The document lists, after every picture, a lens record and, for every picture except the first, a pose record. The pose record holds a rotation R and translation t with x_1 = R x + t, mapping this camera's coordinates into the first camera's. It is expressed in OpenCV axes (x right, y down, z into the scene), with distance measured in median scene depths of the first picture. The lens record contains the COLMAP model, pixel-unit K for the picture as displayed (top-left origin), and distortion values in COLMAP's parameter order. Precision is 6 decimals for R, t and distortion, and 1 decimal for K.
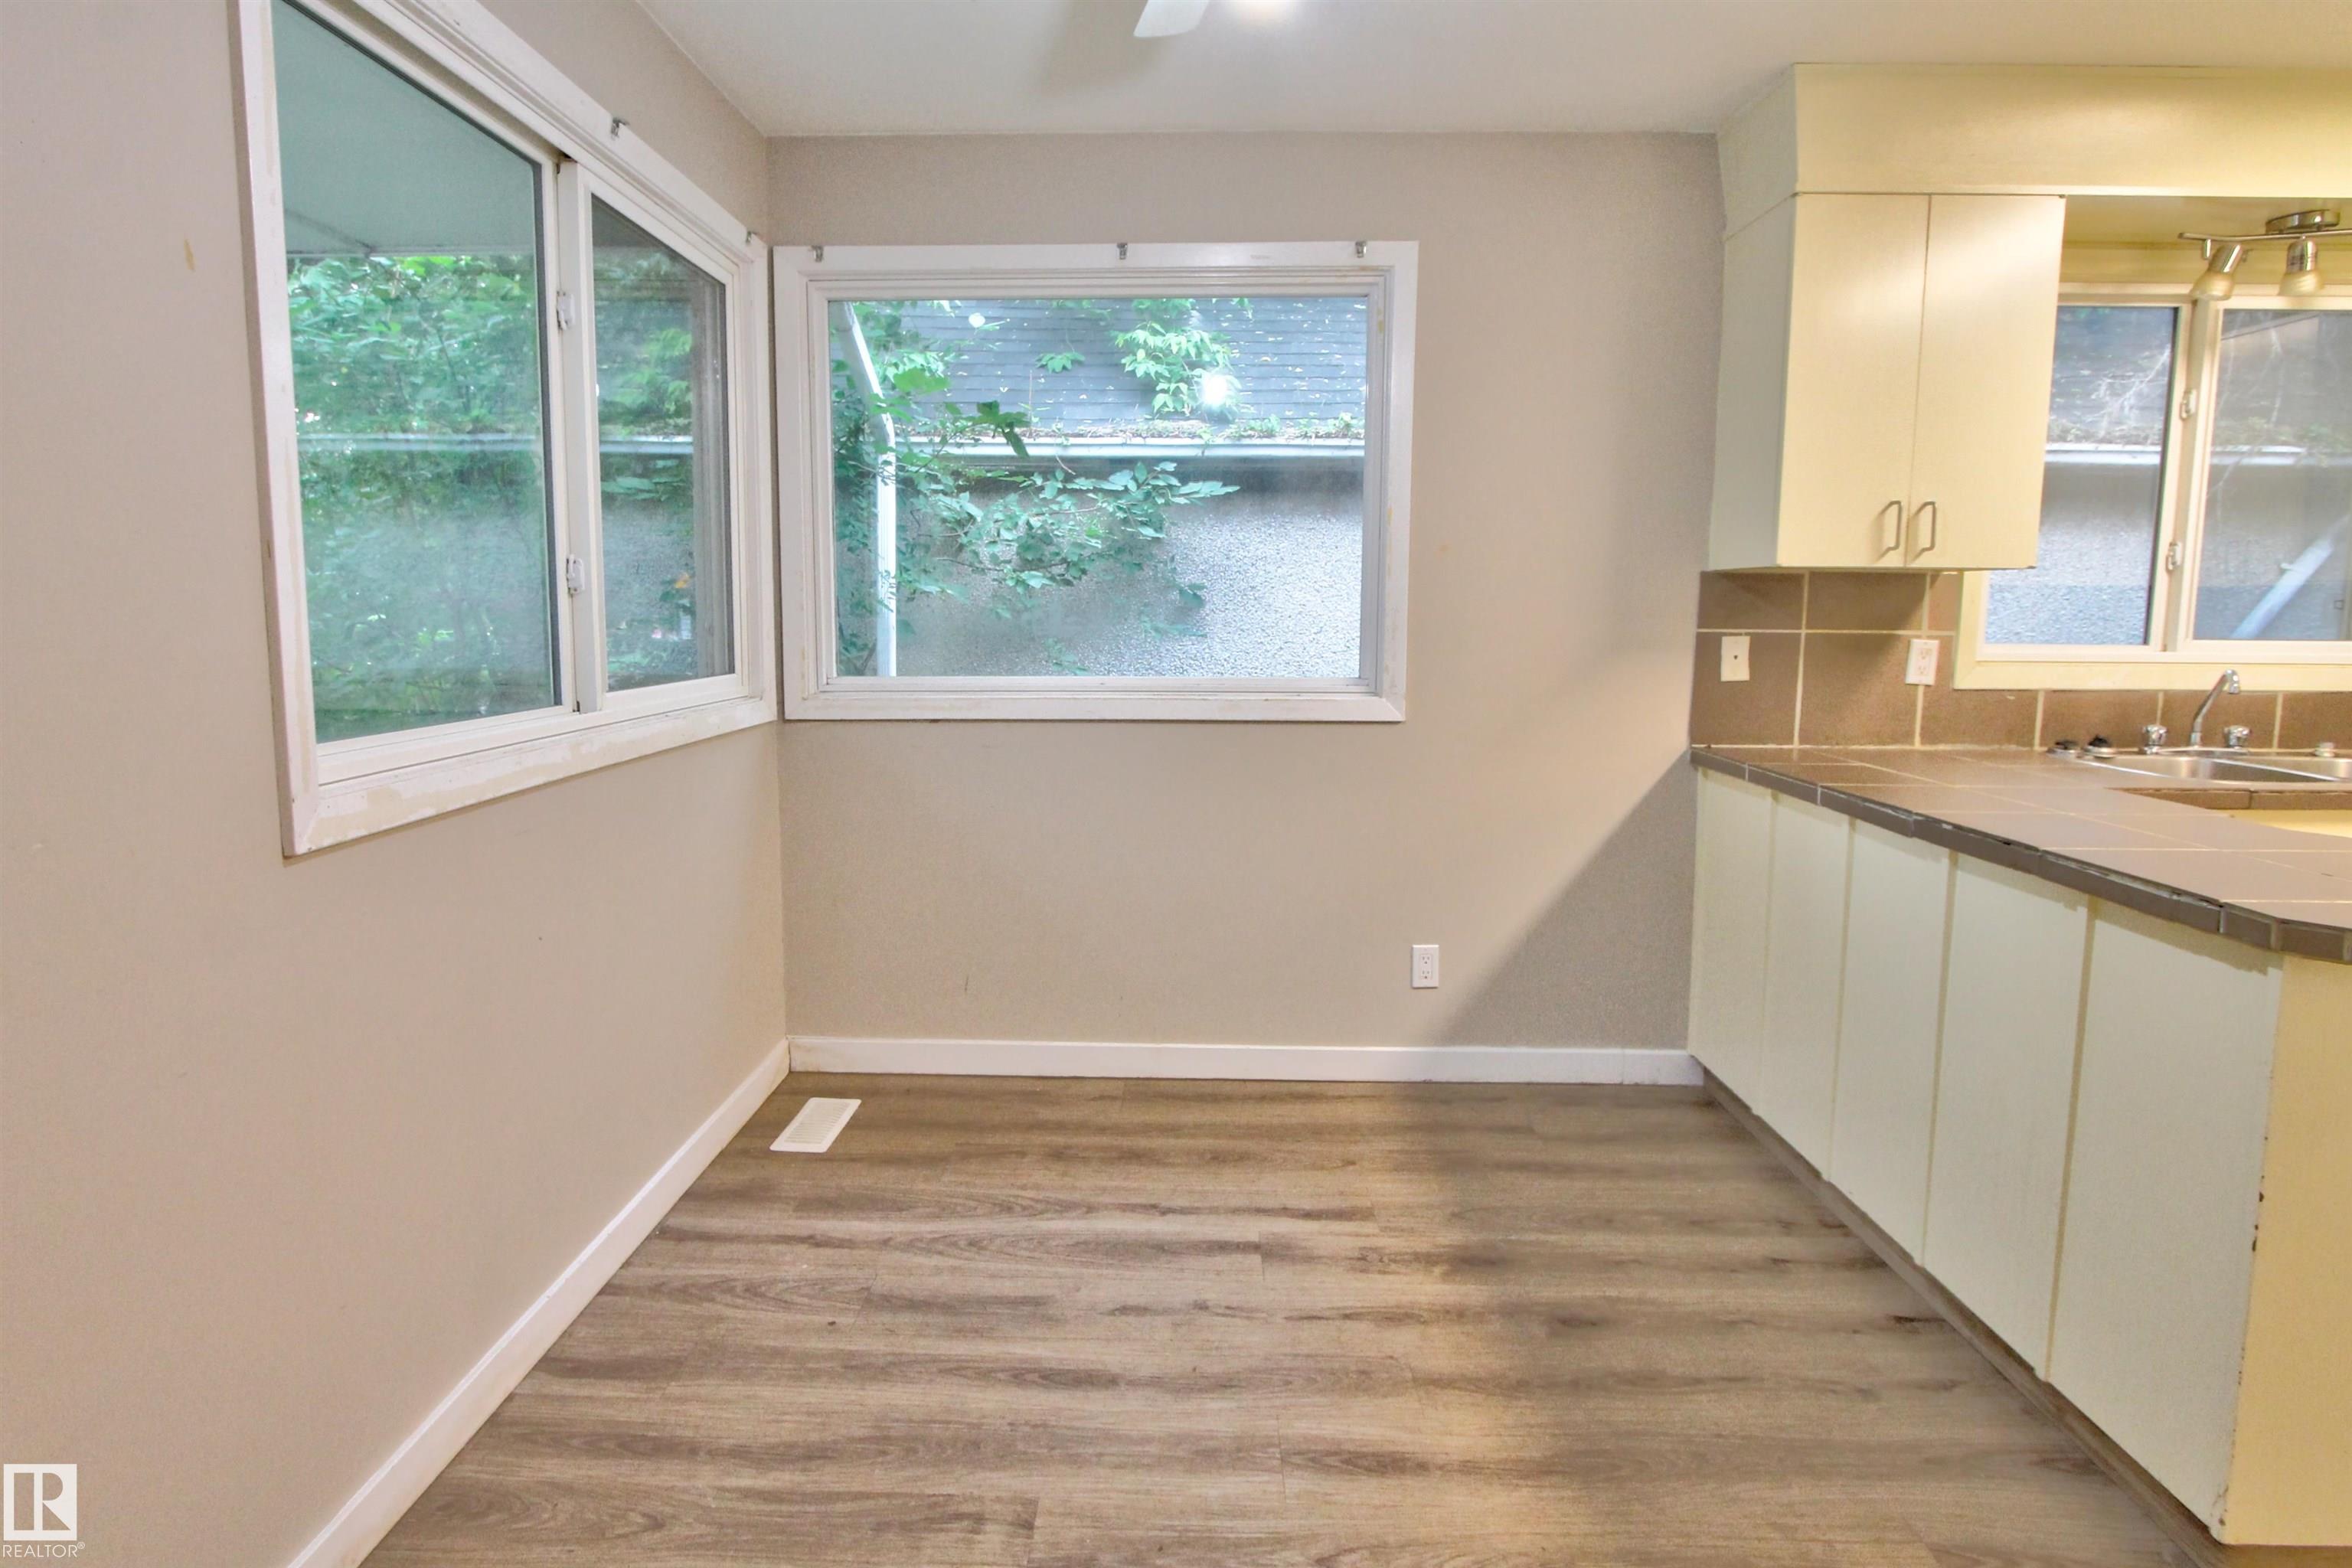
lens RADIAL K [[1140.1, 0, 1172.8], [0, 1140.1, 712.9], [0, 0, 1]] dist [-0.014241, 0.000327]
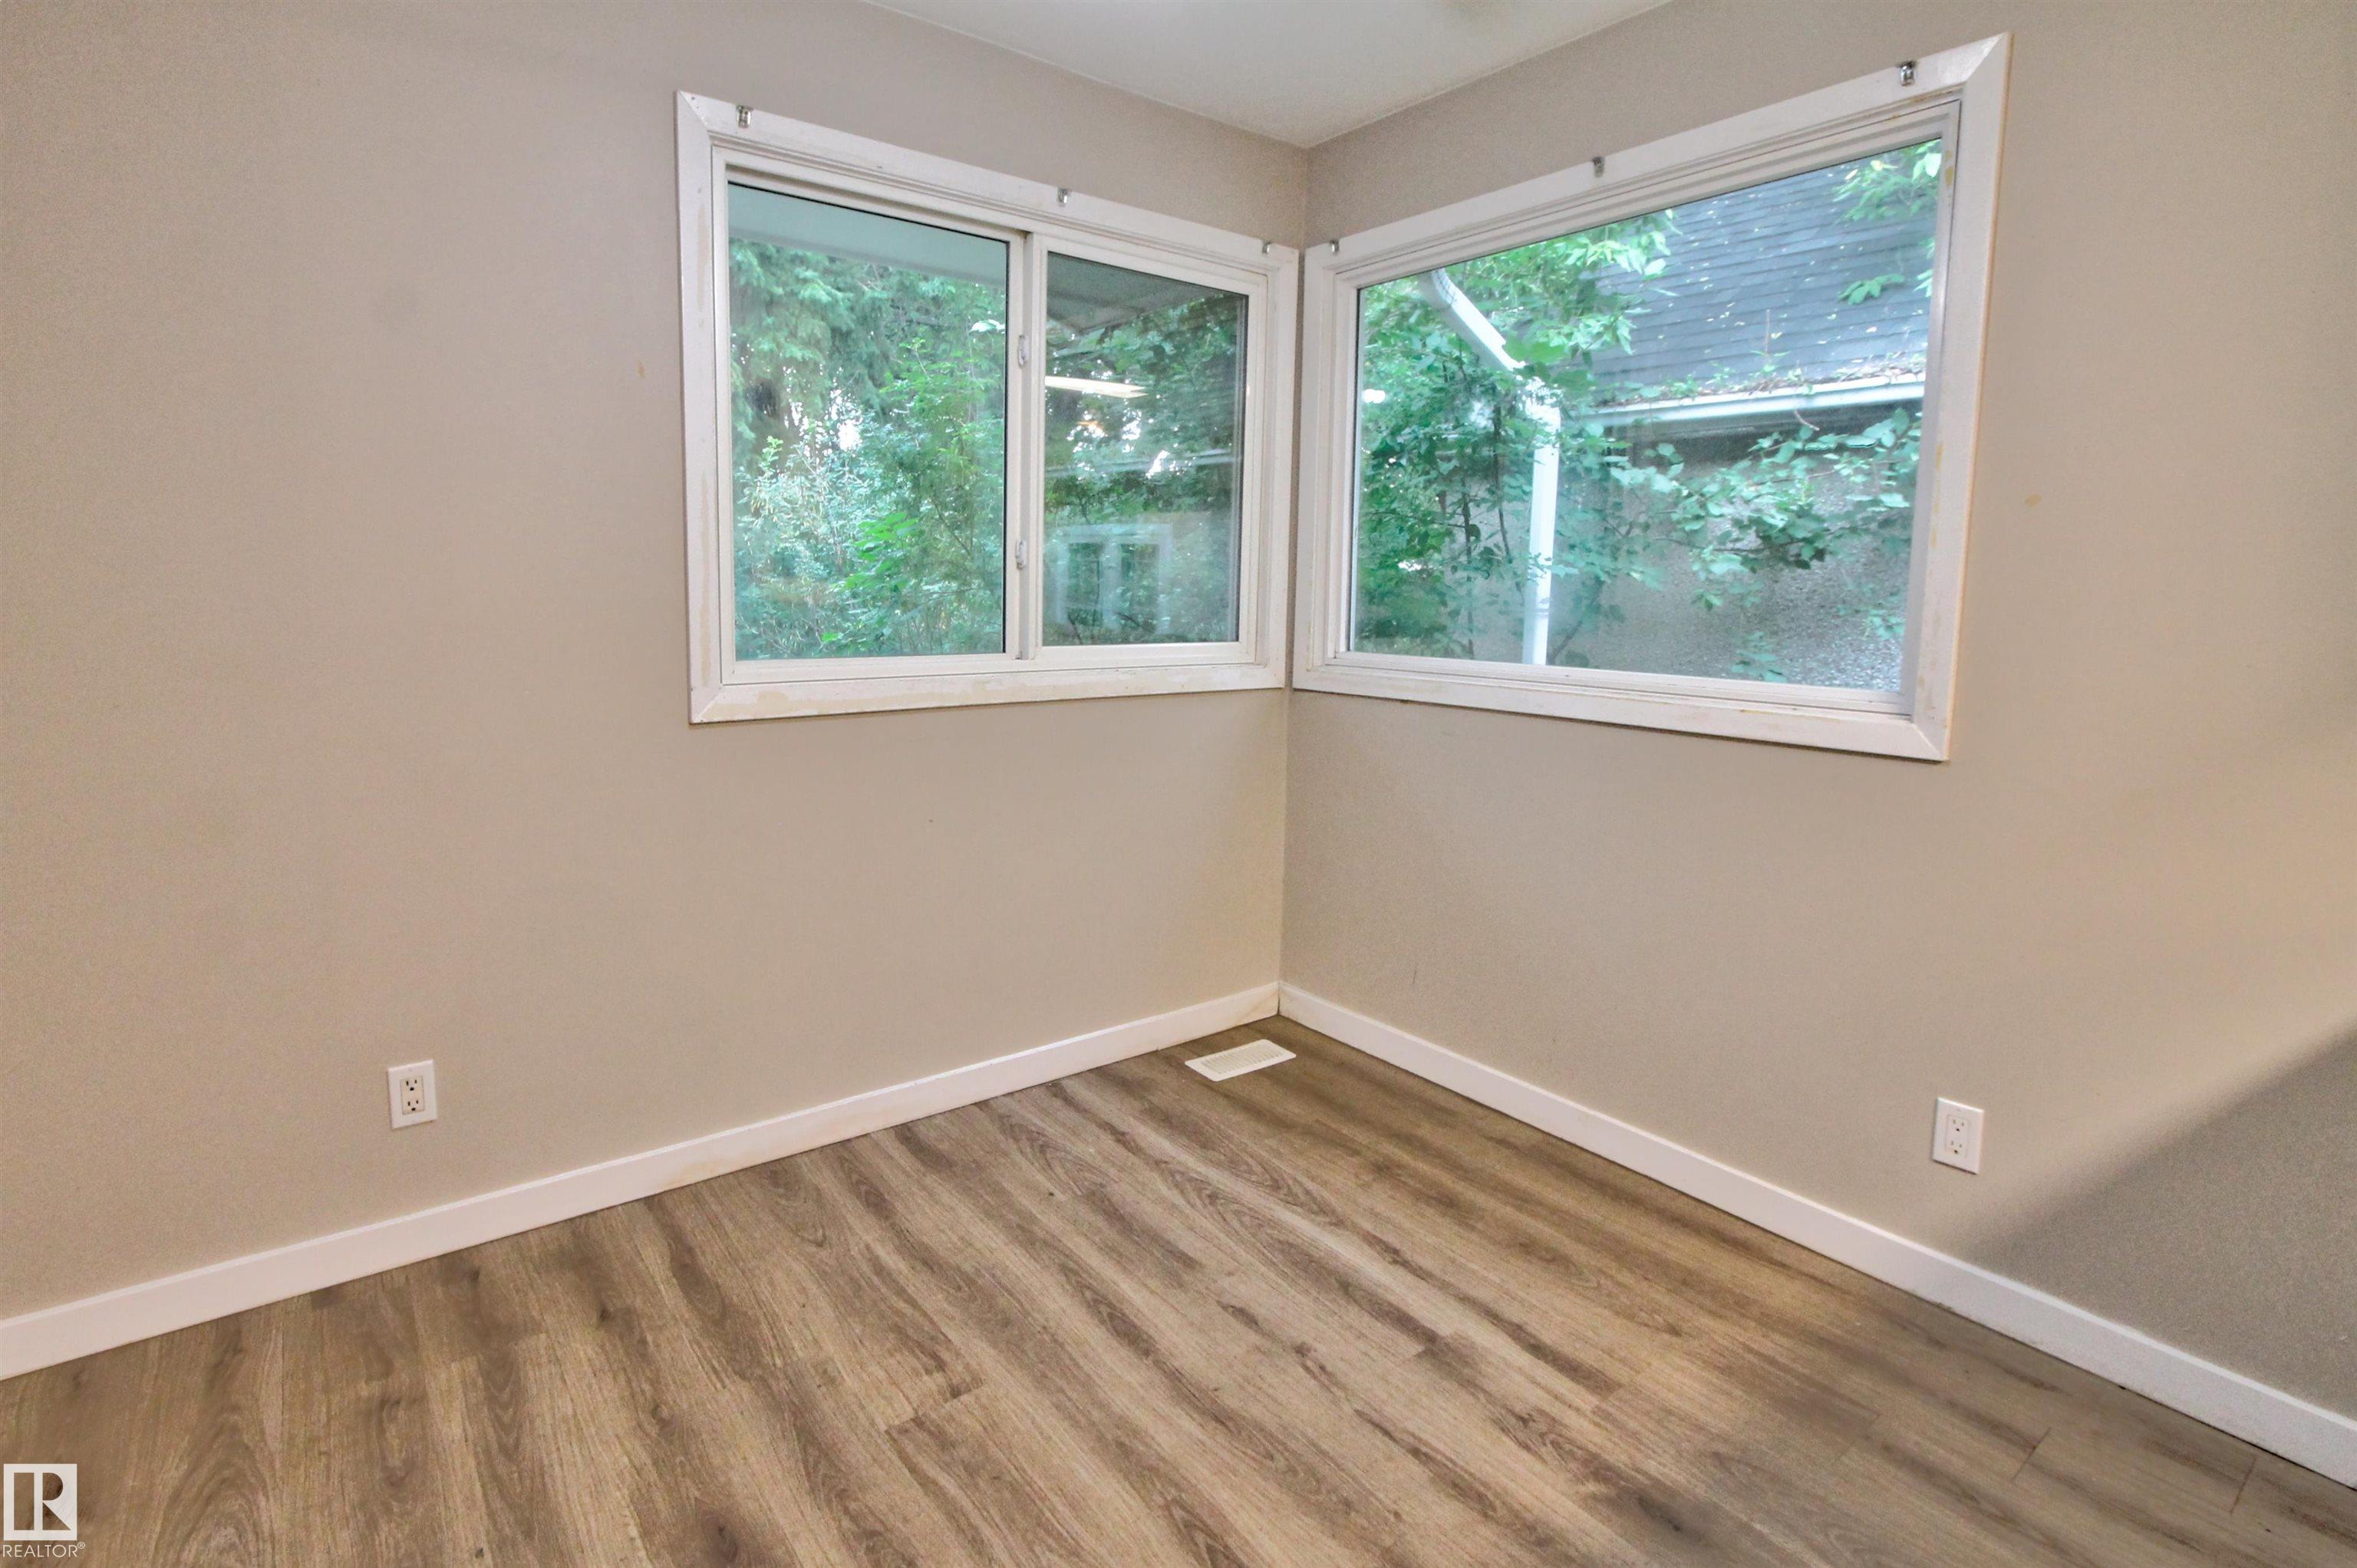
lens RADIAL K [[1151.6, 0, 1162.3], [0, 1151.6, 700.2], [0, 0, 1]] dist [-0.028994, 0.010241]
pose [[0.624376, 0.084674, -0.776521, 0.455759], [-0.087846, 0.995412, 0.037908, -0.013967], [0.776169, 0.044546, 0.628949, 0.233990]]
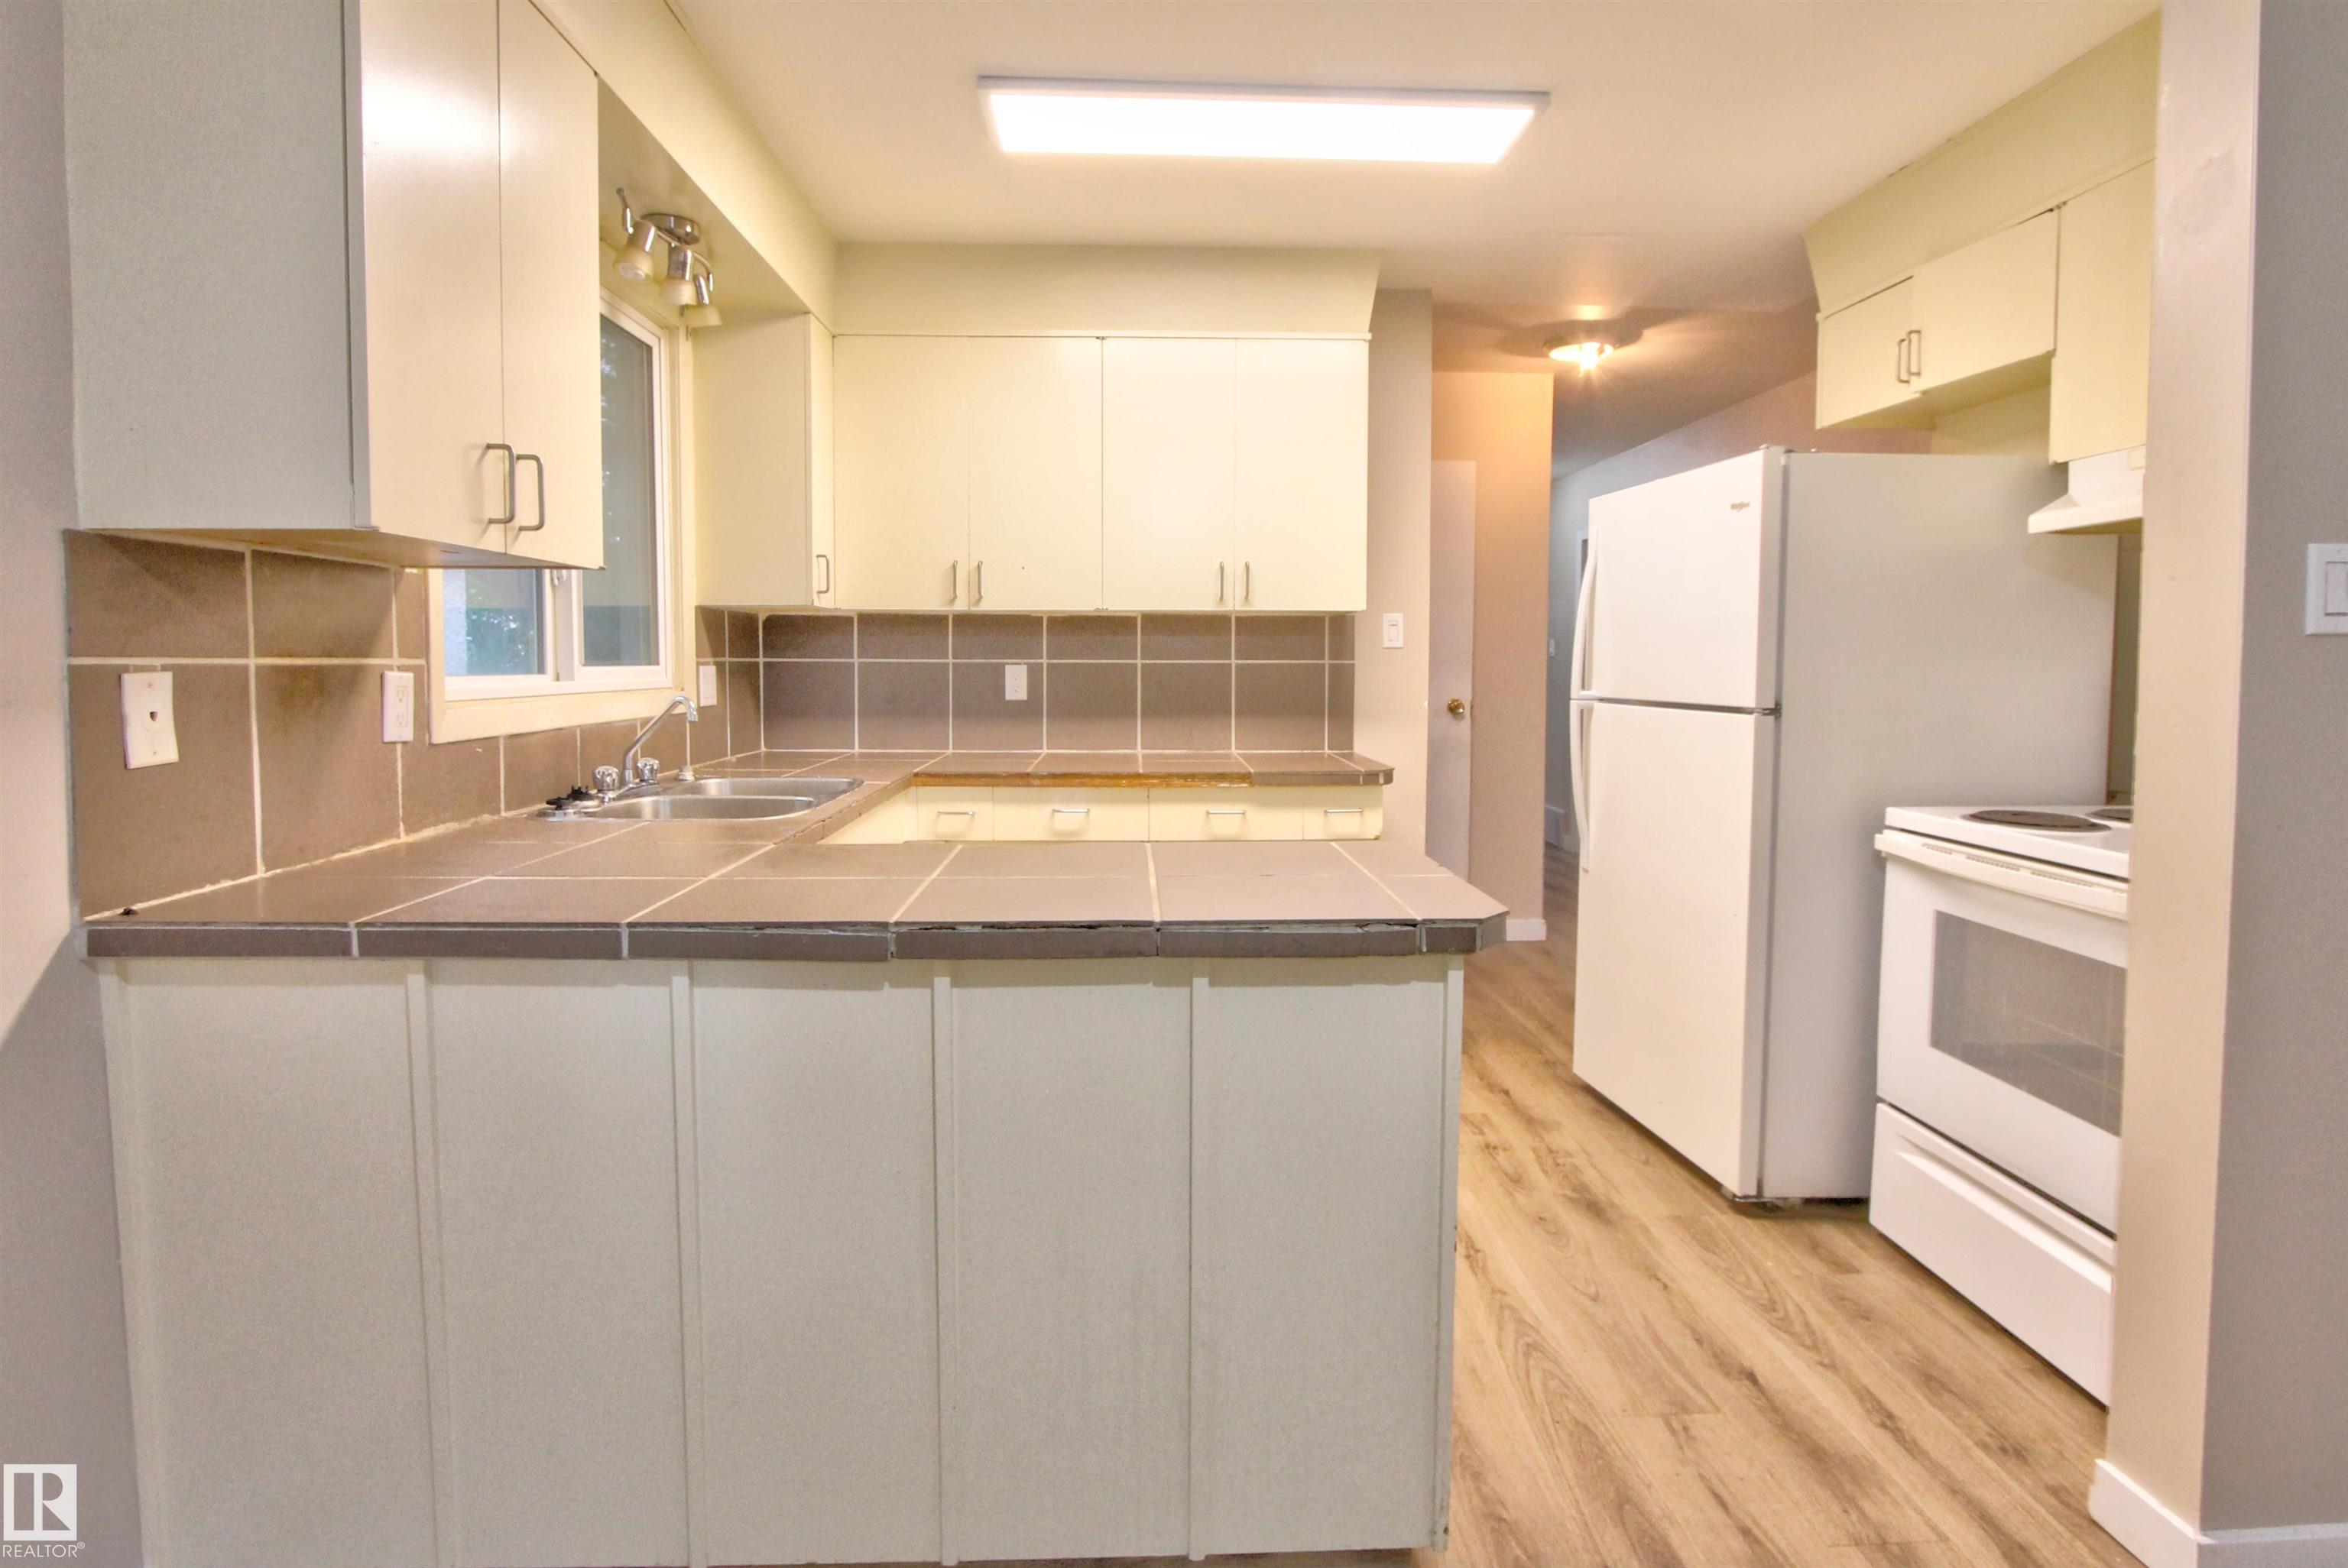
lens RADIAL K [[1138.0, 0, 1170.8], [0, 1138.0, 713.0], [0, 0, 1]] dist [-0.014241, 0.000327]
pose [[-0.058466, -0.054296, 0.996812, -0.001286], [0.091125, 0.994061, 0.059491, -0.040973], [-0.994122, 0.094312, -0.053171, 0.621229]]
